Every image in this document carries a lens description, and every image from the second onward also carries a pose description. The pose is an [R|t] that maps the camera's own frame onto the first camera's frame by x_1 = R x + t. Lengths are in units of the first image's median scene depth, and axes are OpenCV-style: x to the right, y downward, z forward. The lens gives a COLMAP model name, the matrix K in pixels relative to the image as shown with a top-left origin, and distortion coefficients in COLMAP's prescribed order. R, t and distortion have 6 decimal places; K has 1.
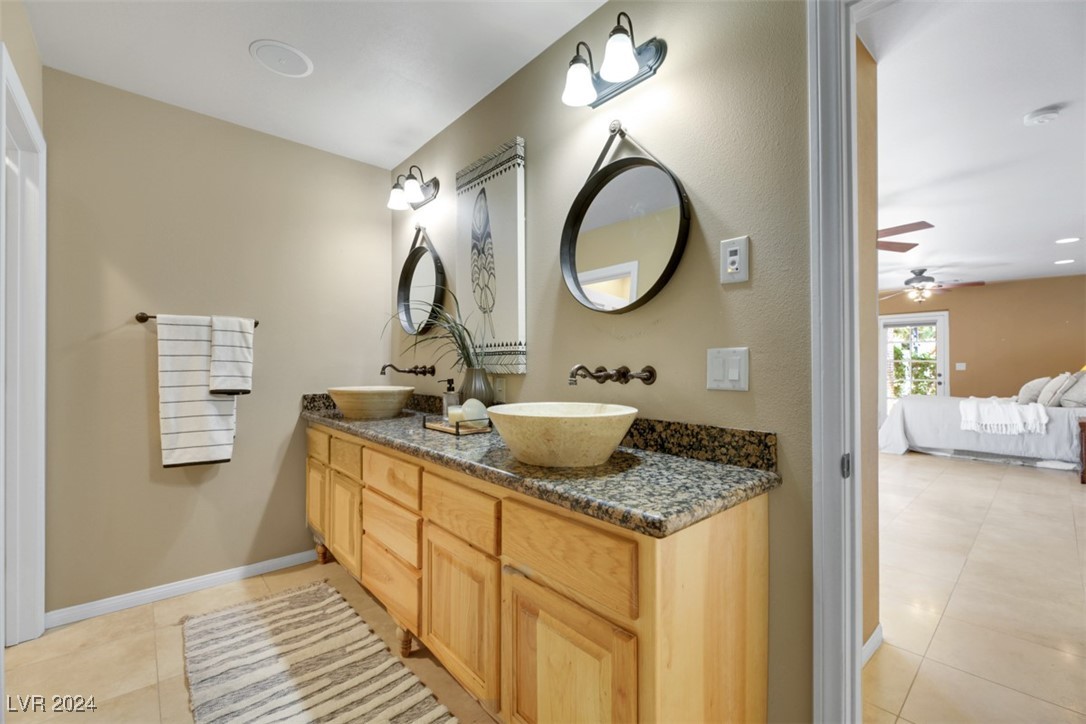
lens RADIAL K [[456.9, 0, 553.6], [0, 456.9, 359.7], [0, 0, 1]] dist [-0.003855, -0.000688]
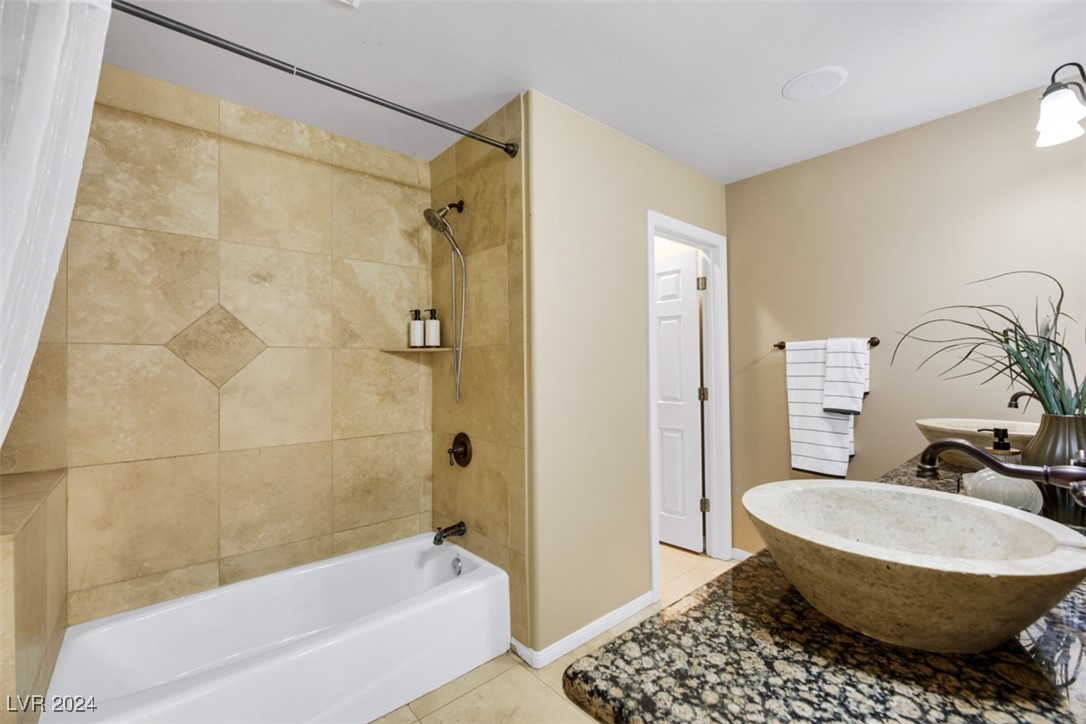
lens RADIAL K [[458.0, 0, 546.9], [0, 458.0, 356.9], [0, 0, 1]] dist [-0.002220, -0.000079]
pose [[-0.017696, -0.017957, -0.999682, 0.368929], [0.022791, 0.999572, -0.018359, -0.052652], [0.999584, -0.023108, -0.017279, 0.374506]]
